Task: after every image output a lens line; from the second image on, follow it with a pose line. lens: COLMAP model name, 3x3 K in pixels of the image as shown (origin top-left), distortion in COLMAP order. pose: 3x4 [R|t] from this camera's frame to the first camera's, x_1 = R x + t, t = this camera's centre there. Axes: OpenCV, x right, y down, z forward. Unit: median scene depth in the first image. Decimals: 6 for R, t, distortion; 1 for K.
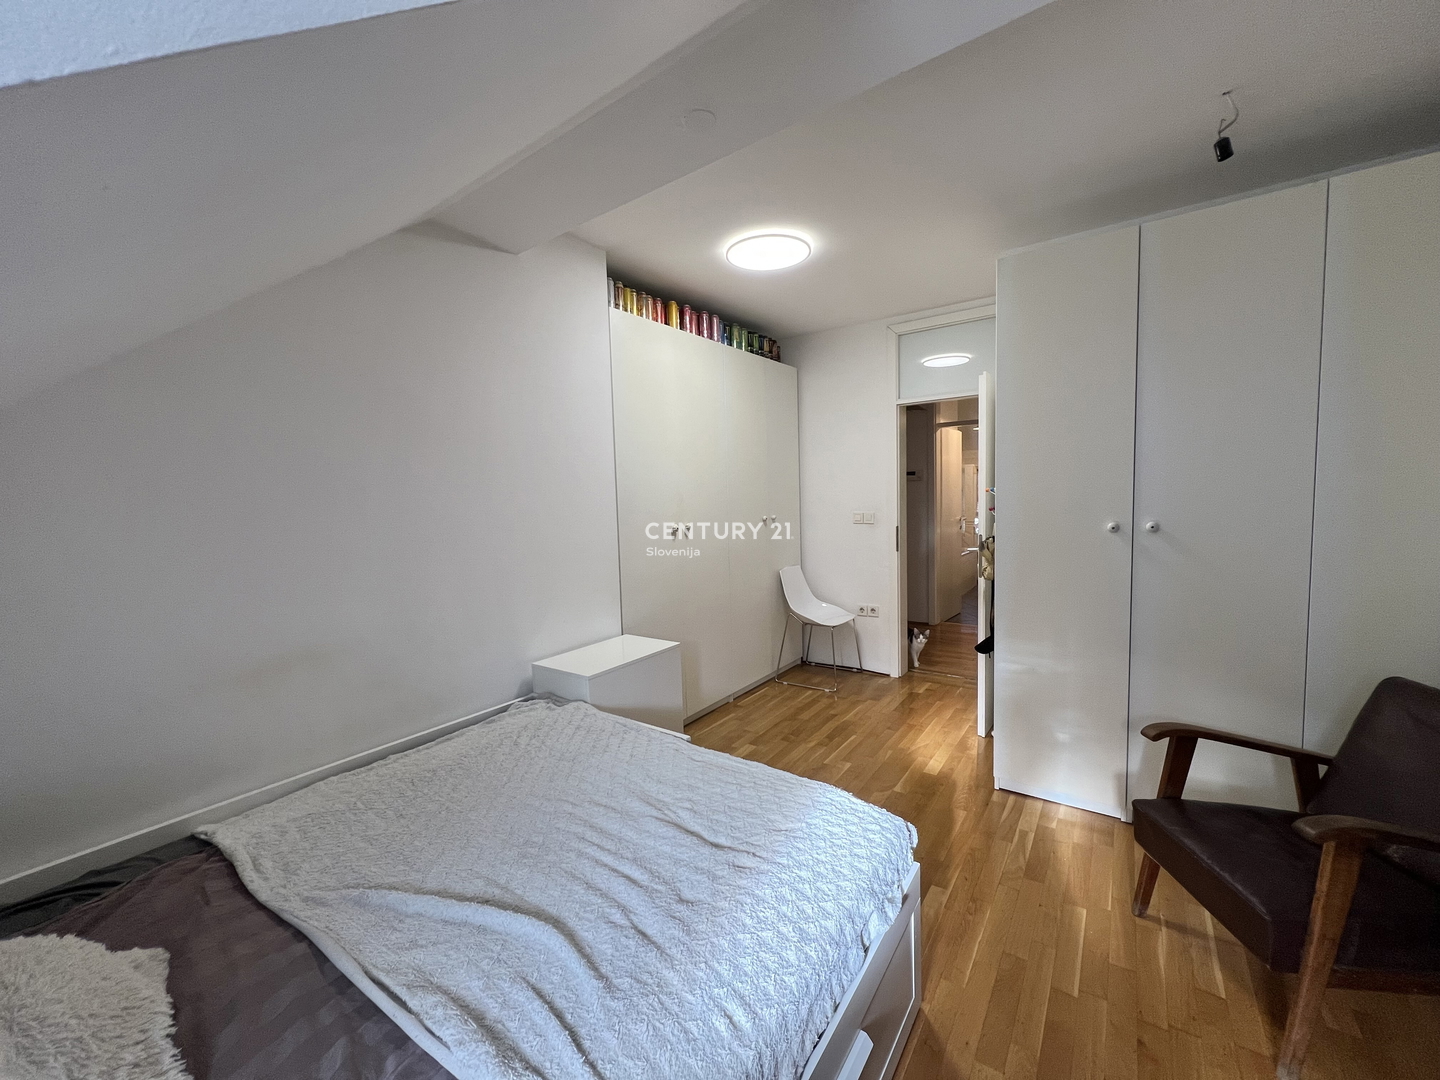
lens RADIAL K [[581.9, 0, 720.0], [0, 581.9, 540.0], [0, 0, 1]] dist [-0.001924, -0.000210]
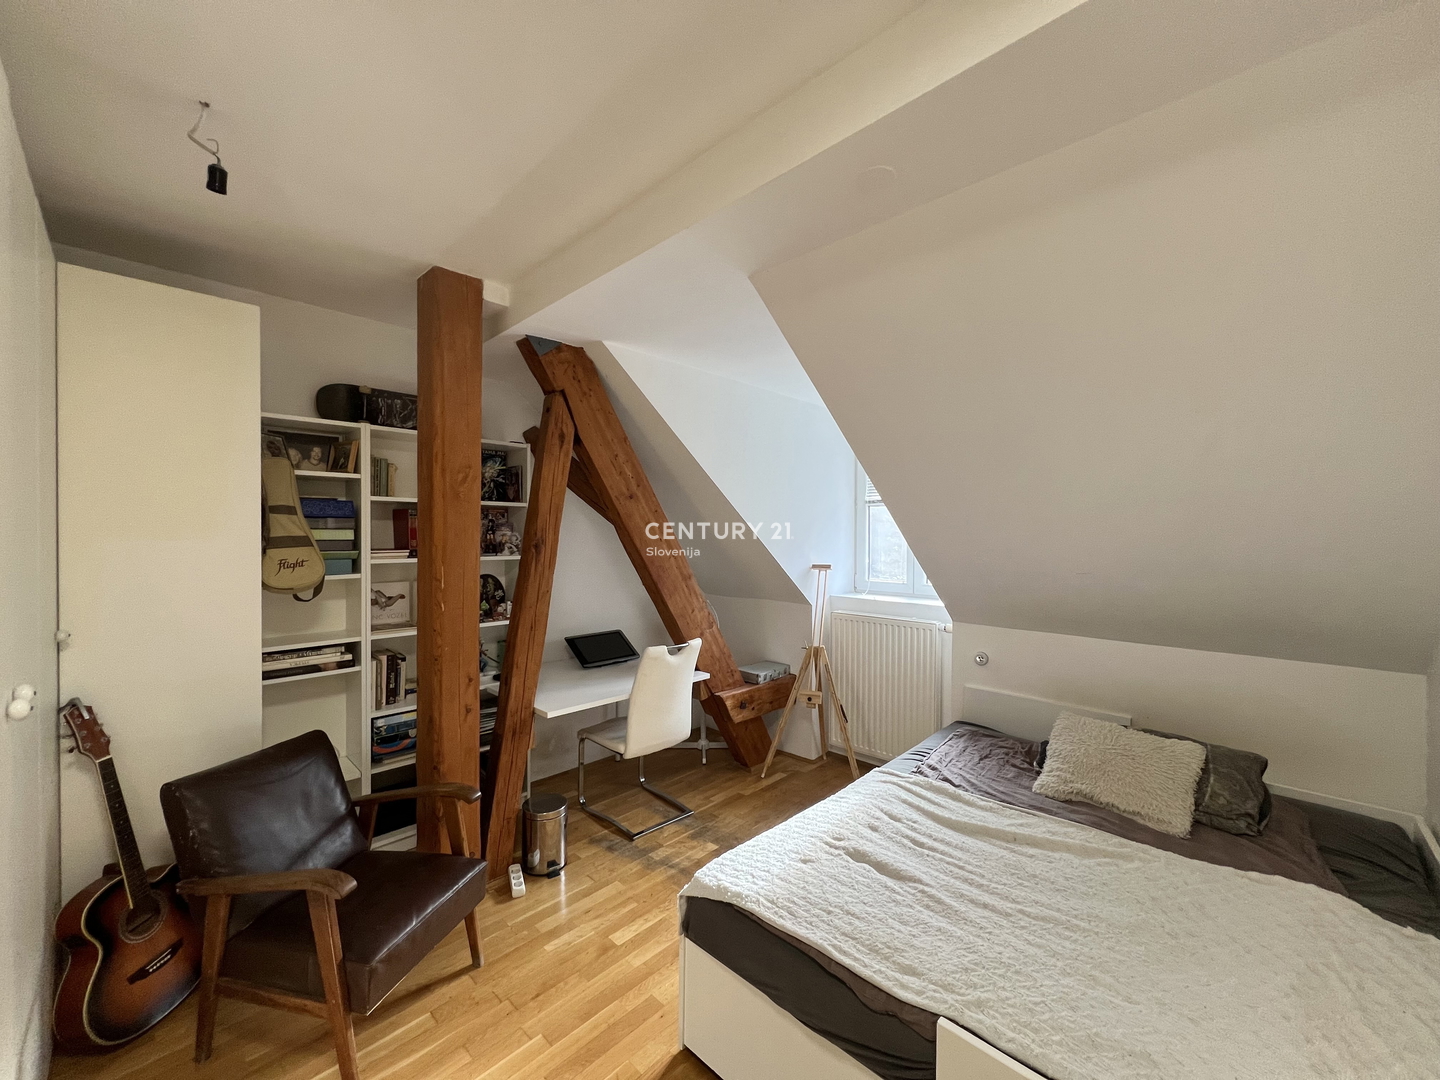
lens RADIAL K [[575.9, 0, 717.3], [0, 575.9, 537.0], [0, 0, 1]] dist [-0.002168, 0.000680]
pose [[-0.990610, 0.024225, 0.134553, 0.048413], [0.035239, 0.996164, 0.080091, -0.121156], [-0.132097, 0.084080, -0.987664, 0.951672]]
